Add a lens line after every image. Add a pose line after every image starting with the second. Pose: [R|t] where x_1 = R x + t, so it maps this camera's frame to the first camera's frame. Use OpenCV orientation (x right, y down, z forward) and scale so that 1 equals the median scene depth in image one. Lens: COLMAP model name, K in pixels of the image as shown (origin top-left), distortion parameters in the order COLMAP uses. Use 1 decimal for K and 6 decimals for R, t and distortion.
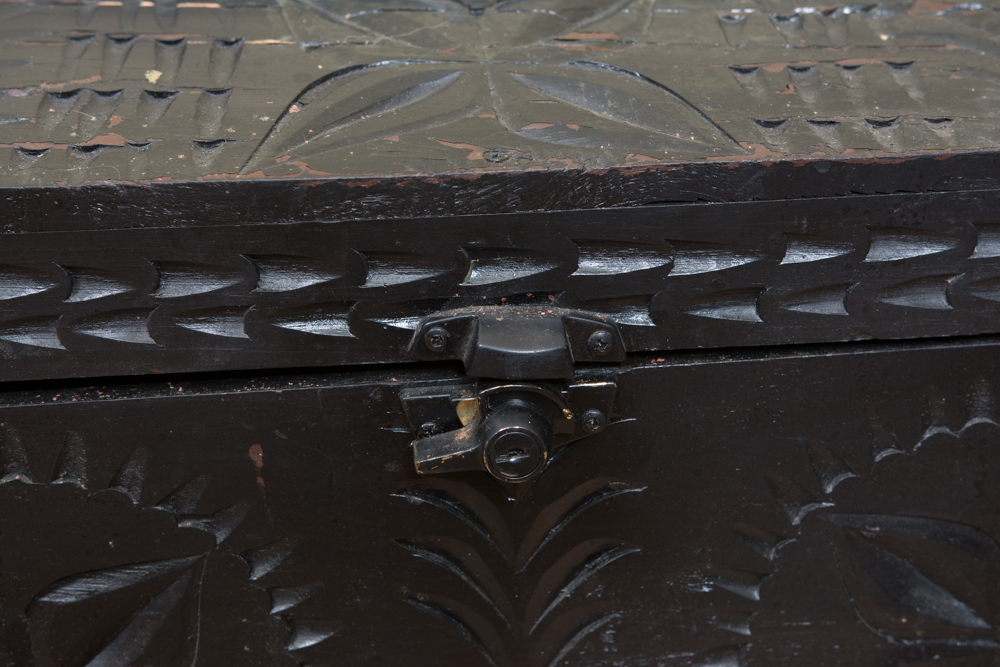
lens RADIAL K [[1460.4, 0, 500.0], [0, 1460.4, 333.5], [0, 0, 1]] dist [0.080328, 0.070386]
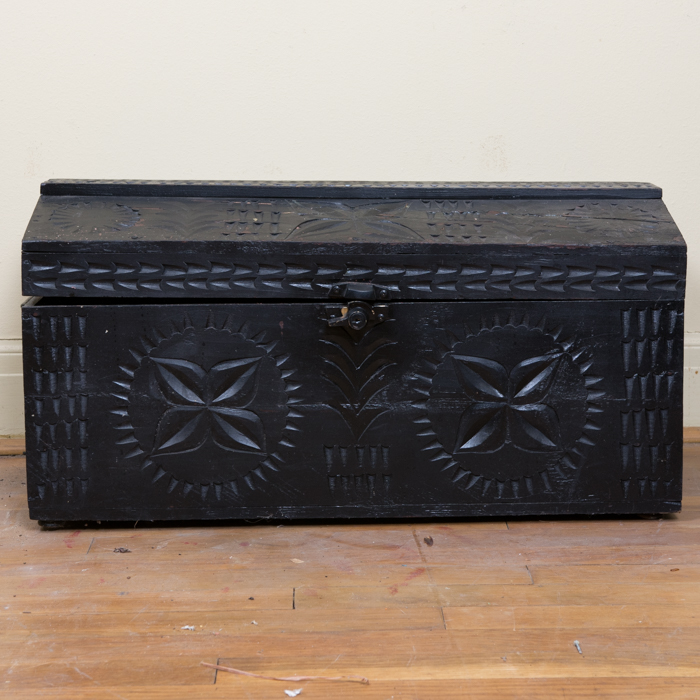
lens RADIAL K [[1460.0, 0, 350.0], [0, 1460.0, 350.0], [0, 0, 1]] dist [-0.006533, -0.028701]
pose [[0.998895, 0.042000, -0.021087, 0.067511], [-0.045609, 0.974564, -0.219419, 0.899234], [0.011335, 0.220138, 0.975403, -2.345741]]
